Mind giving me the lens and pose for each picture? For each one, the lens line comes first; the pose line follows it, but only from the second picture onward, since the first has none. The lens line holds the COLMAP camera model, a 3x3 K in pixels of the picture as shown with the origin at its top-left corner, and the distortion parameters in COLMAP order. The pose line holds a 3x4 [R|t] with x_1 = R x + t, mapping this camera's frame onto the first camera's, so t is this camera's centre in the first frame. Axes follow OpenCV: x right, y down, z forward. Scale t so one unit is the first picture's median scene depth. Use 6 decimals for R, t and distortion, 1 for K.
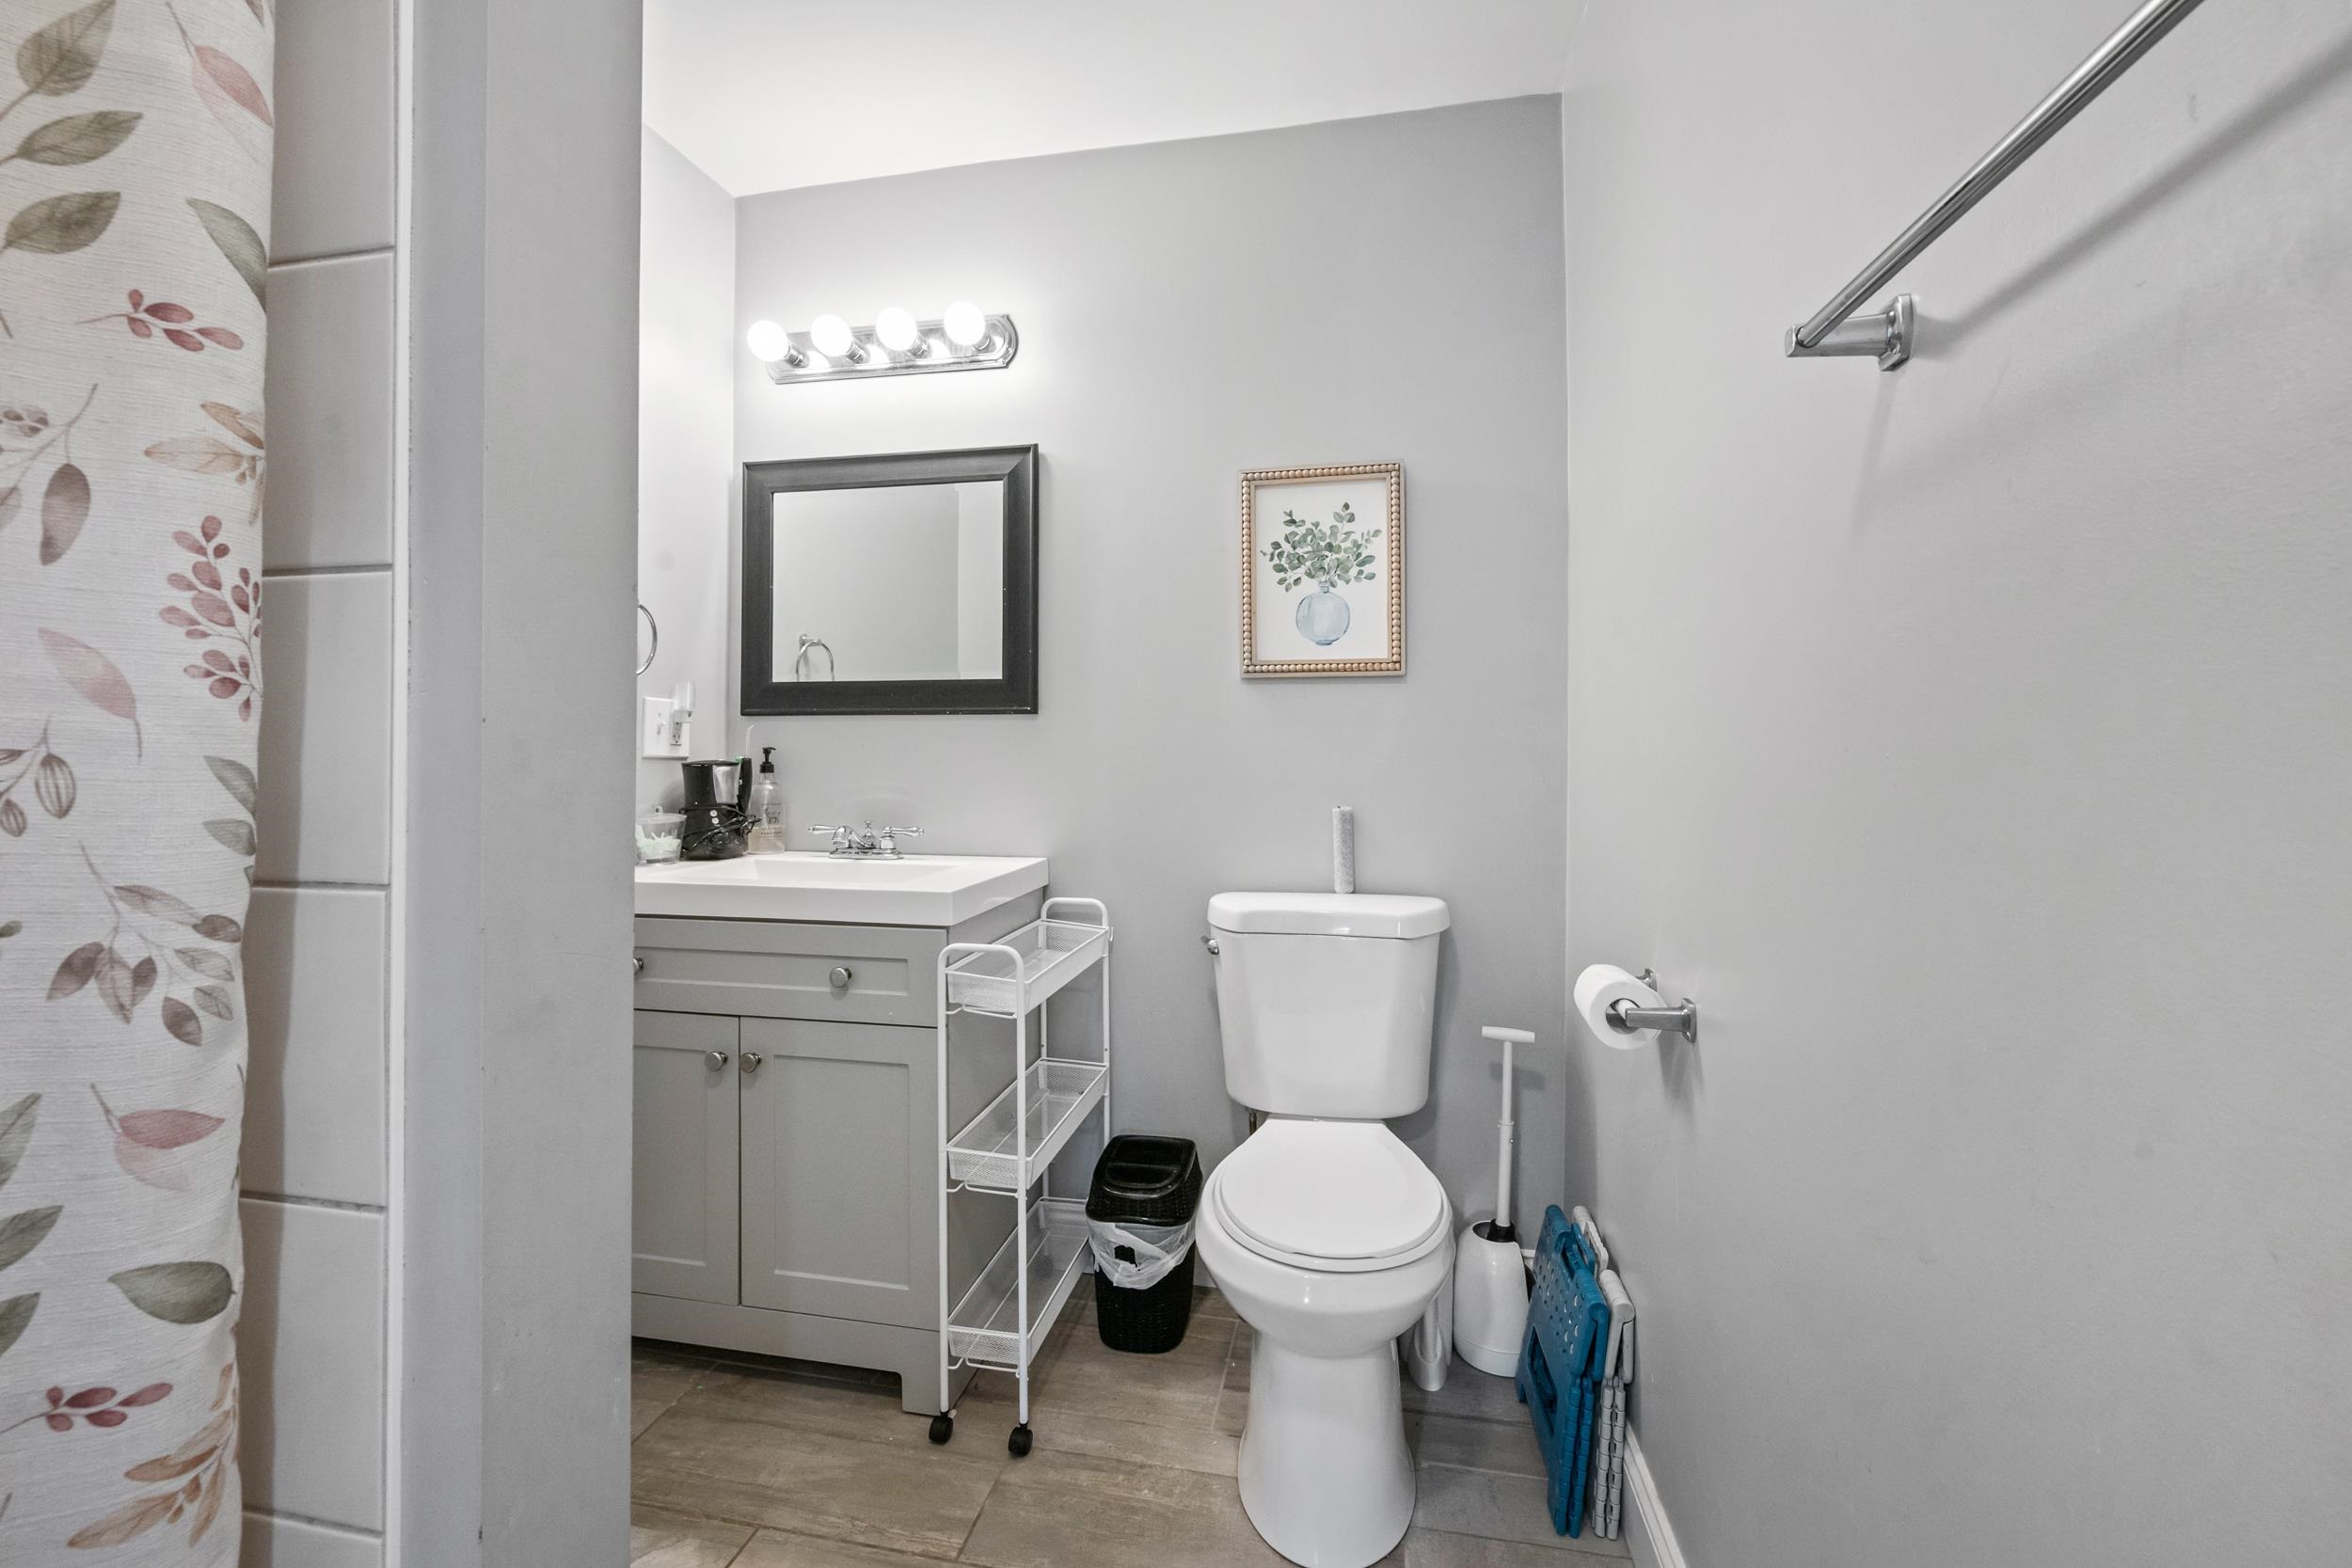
lens RADIAL K [[921.0, 0, 1186.5], [0, 921.0, 765.0], [0, 0, 1]] dist [-0.000757, -0.000538]
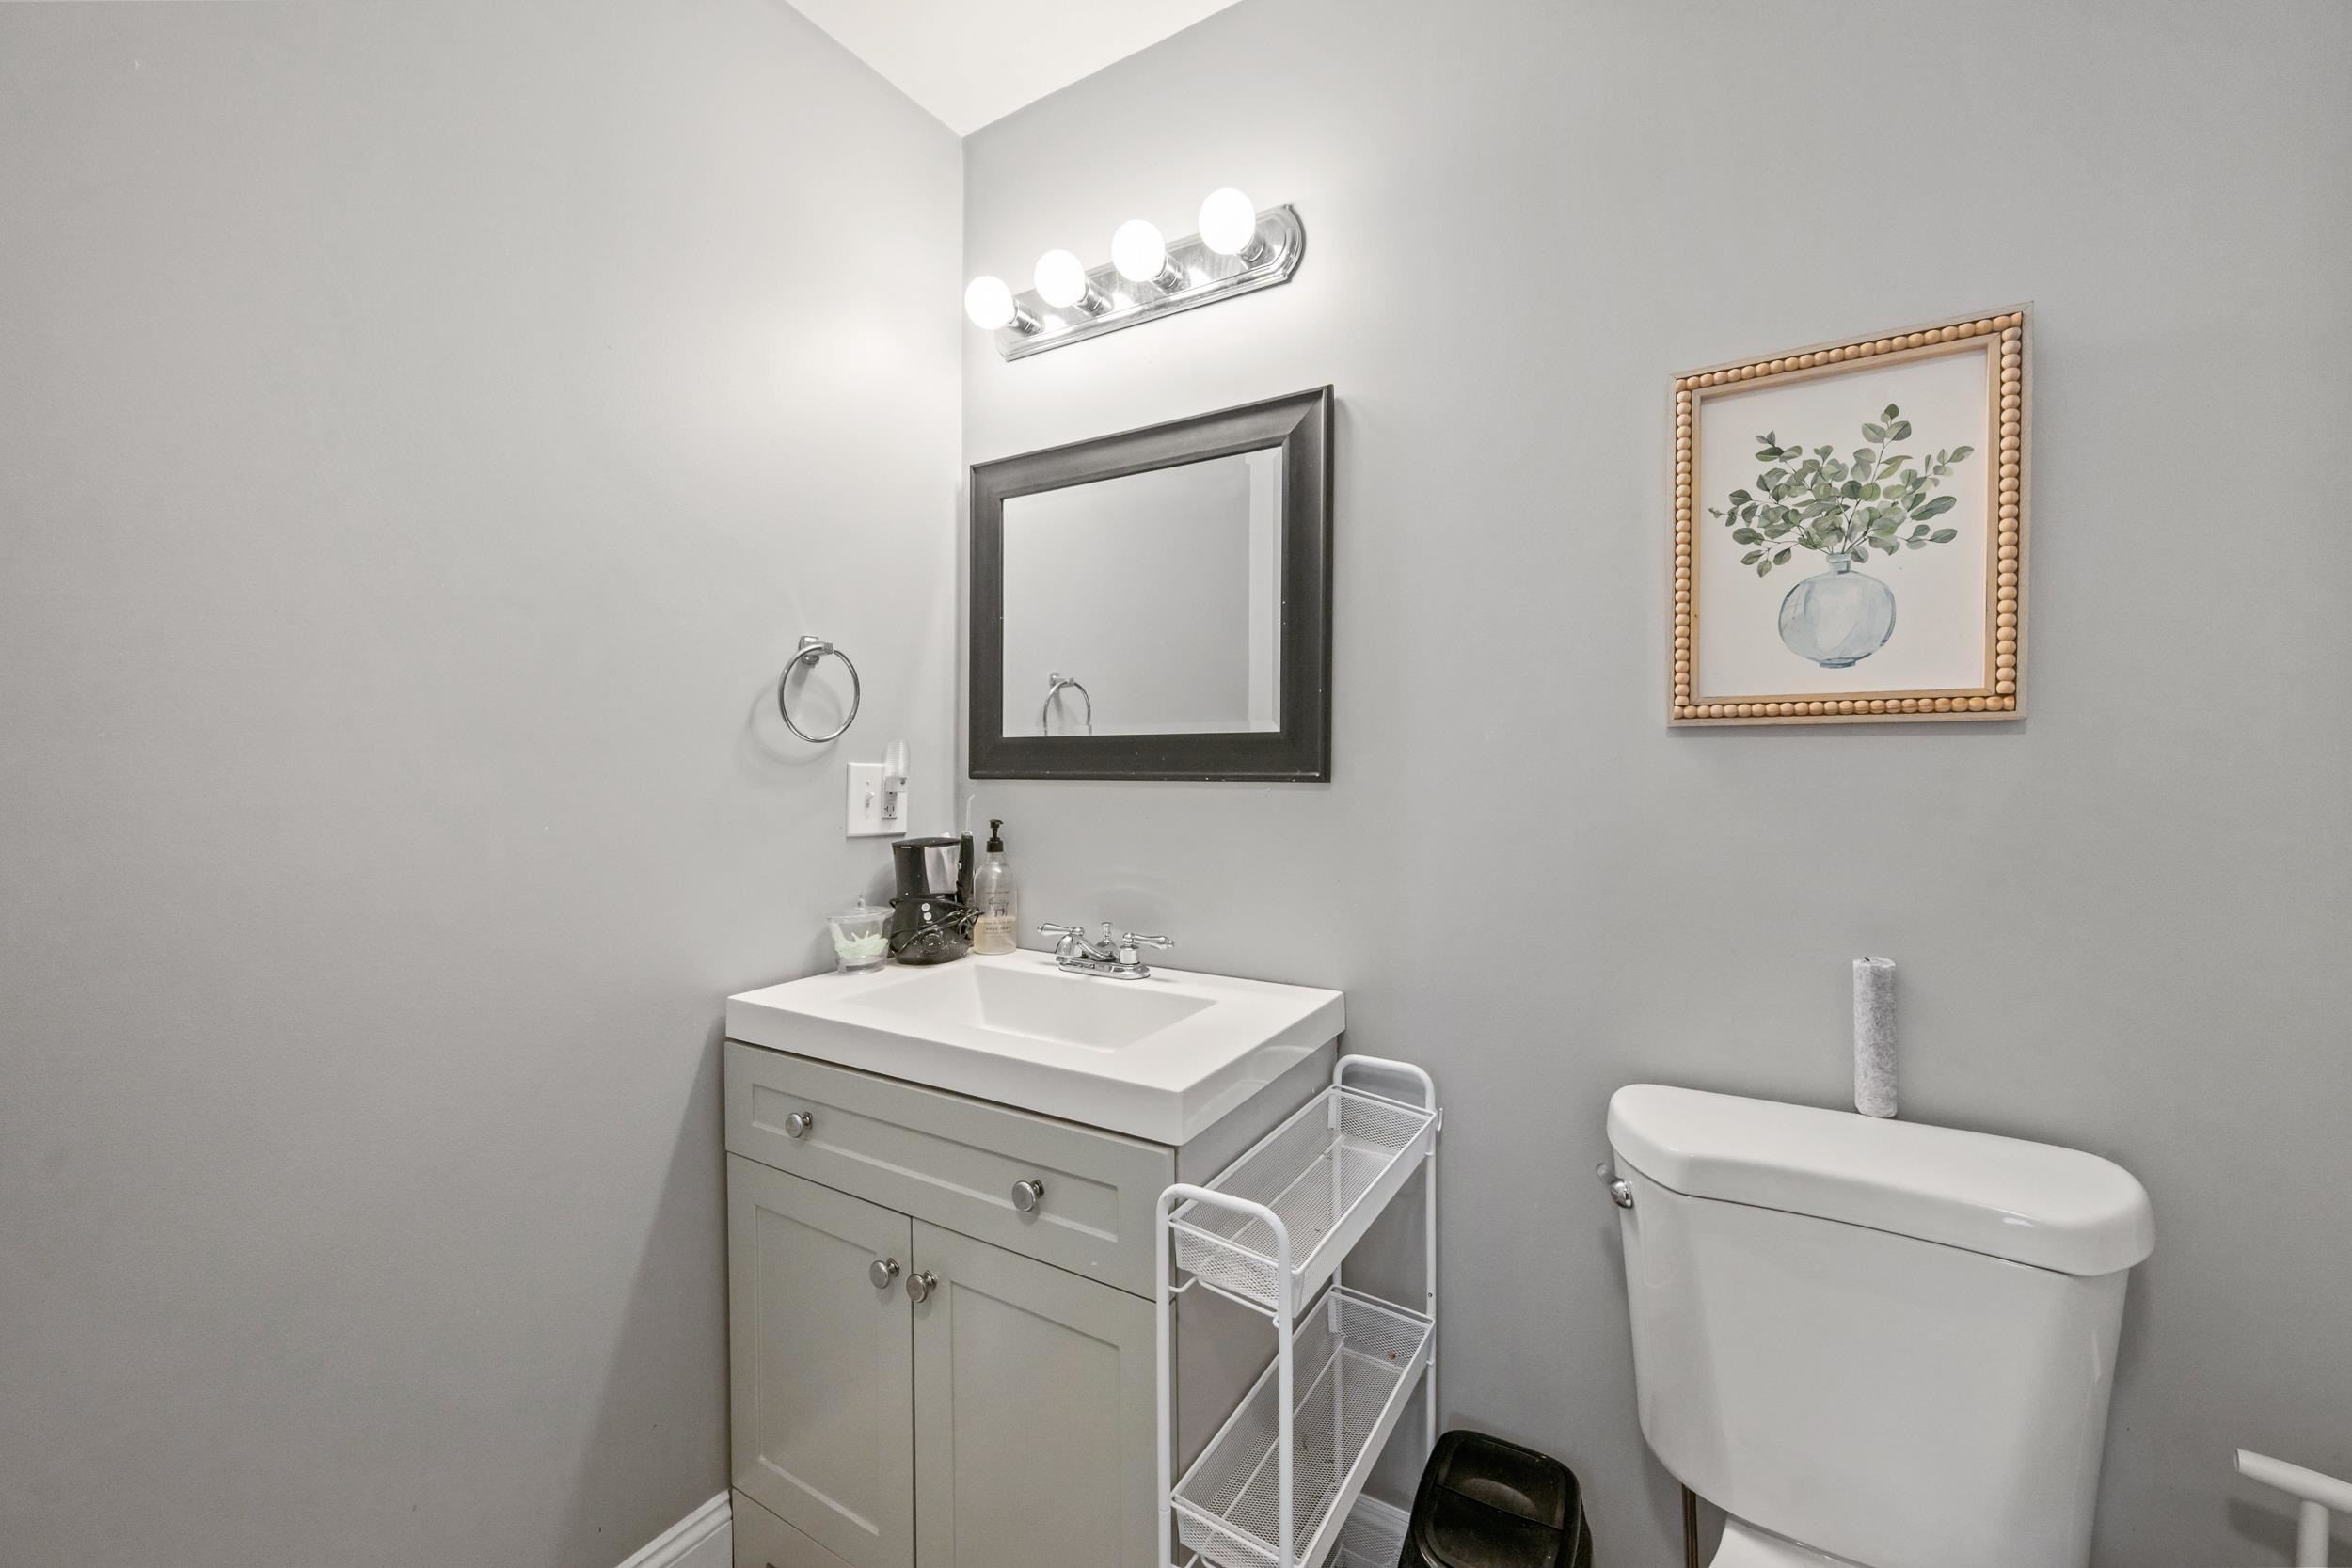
lens RADIAL K [[921.0, 0, 1181.5], [0, 921.0, 791.9], [0, 0, 1]] dist [-0.000757, -0.000538]
pose [[0.939729, 0.007152, -0.341847, -0.032693], [-0.001368, 0.999852, 0.017158, -0.061816], [0.341919, -0.015656, 0.939599, 0.328971]]
